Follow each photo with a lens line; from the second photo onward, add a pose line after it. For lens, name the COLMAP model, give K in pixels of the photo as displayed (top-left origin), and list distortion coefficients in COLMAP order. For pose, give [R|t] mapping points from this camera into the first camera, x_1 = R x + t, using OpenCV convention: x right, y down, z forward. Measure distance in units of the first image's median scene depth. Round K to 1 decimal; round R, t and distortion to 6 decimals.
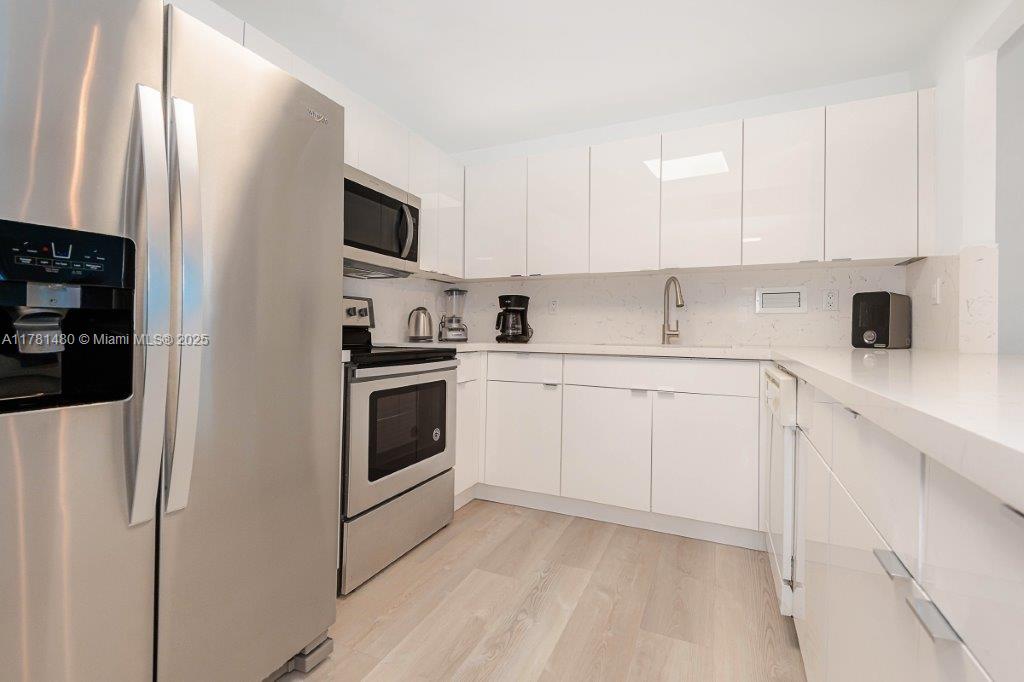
lens RADIAL K [[455.5, 0, 501.7], [0, 455.5, 333.3], [0, 0, 1]] dist [0.043274, -0.024135]
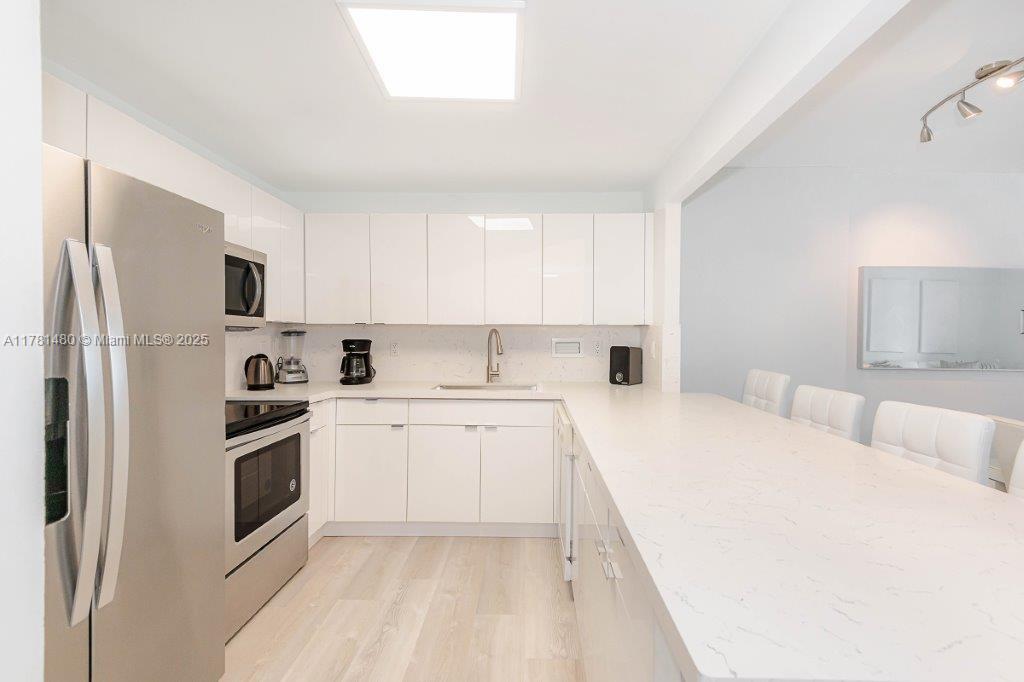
lens RADIAL K [[460.6, 0, 513.2], [0, 460.6, 335.1], [0, 0, 1]] dist [0.017100, -0.000324]
pose [[0.917143, -0.003550, 0.398543, -0.092286], [0.006238, 0.999966, -0.005449, -0.114857], [-0.398510, 0.007483, 0.917134, -0.198573]]
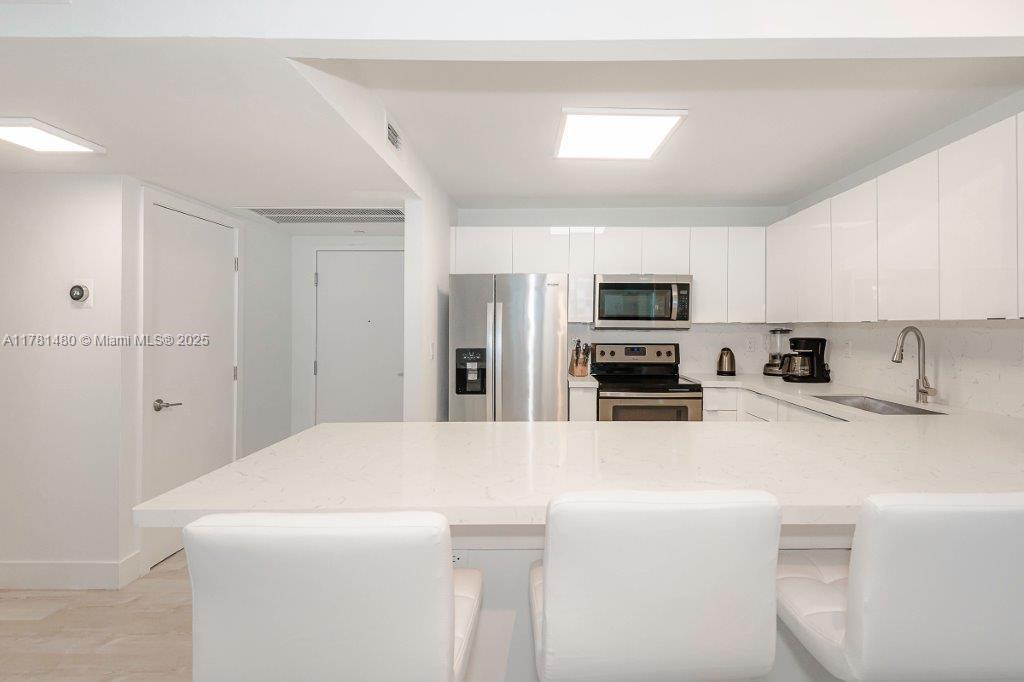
lens RADIAL K [[486.9, 0, 532.0], [0, 486.9, 327.0], [0, 0, 1]] dist [0.031084, 0.000073]
pose [[0.408056, -0.009274, -0.912910, 1.091580], [0.001721, 0.999954, -0.009389, -0.132654], [0.912955, 0.002261, 0.408053, -0.077404]]
